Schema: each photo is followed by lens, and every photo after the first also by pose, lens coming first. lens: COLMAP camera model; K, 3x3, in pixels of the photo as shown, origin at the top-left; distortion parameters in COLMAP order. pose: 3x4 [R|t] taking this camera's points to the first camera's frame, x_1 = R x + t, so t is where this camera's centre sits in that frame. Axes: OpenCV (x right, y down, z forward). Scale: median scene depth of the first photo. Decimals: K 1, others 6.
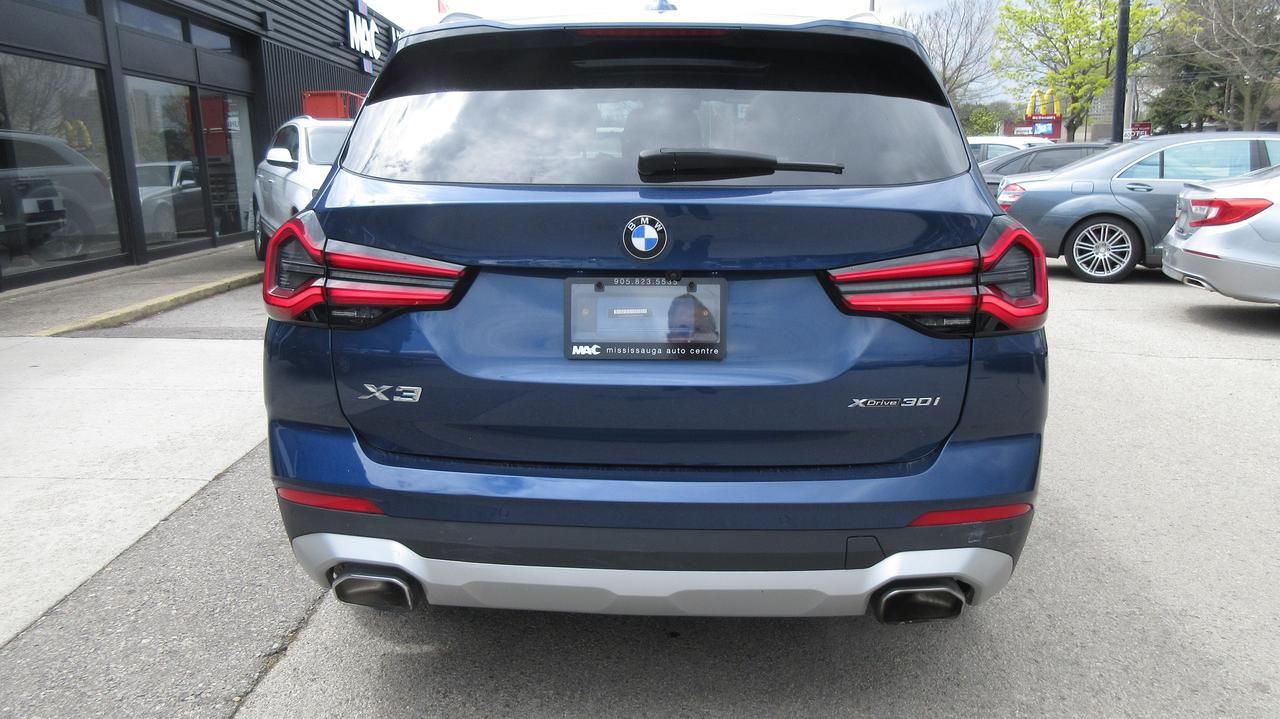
lens RADIAL K [[938.3, 0, 645.1], [0, 938.3, 364.5], [0, 0, 1]] dist [-0.020178, 0.010201]
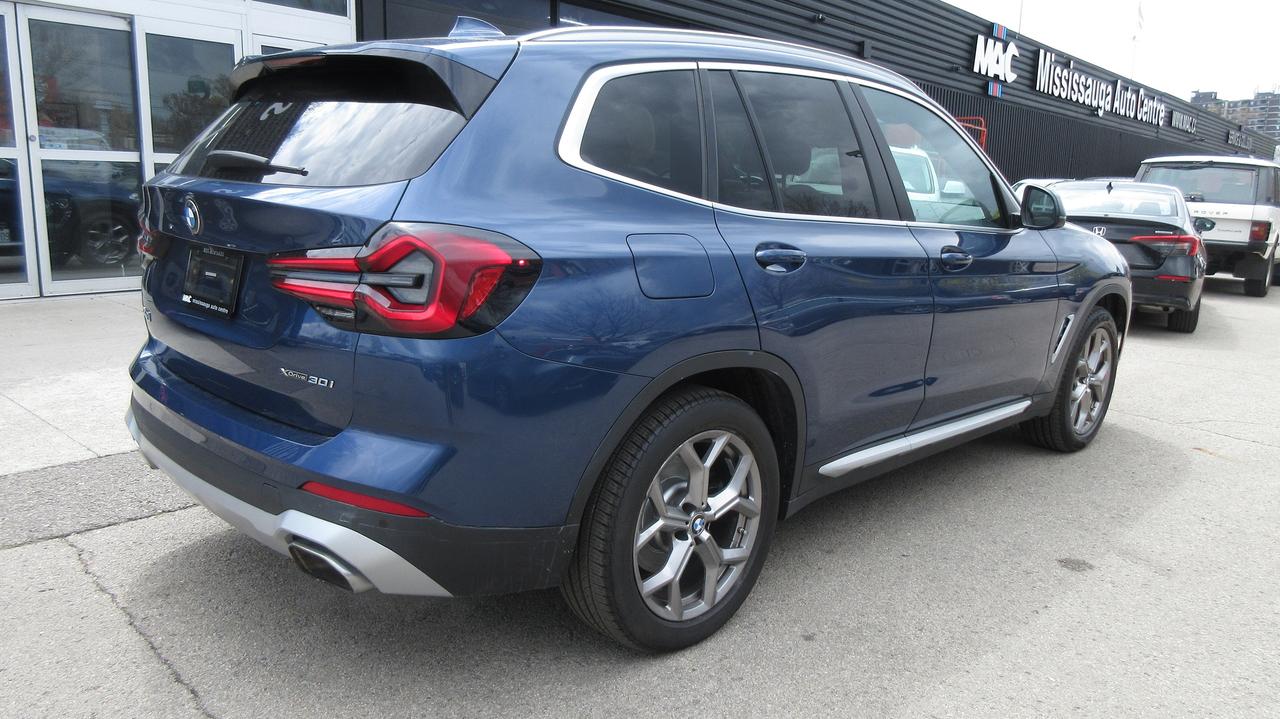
lens RADIAL K [[938.3, 0, 641.7], [0, 938.3, 365.6], [0, 0, 1]] dist [-0.020178, 0.010201]
pose [[0.746162, 0.169010, -0.643955, 0.116116], [-0.184015, 0.981916, 0.044488, -0.008866], [0.639829, 0.085303, 0.763769, 0.035073]]
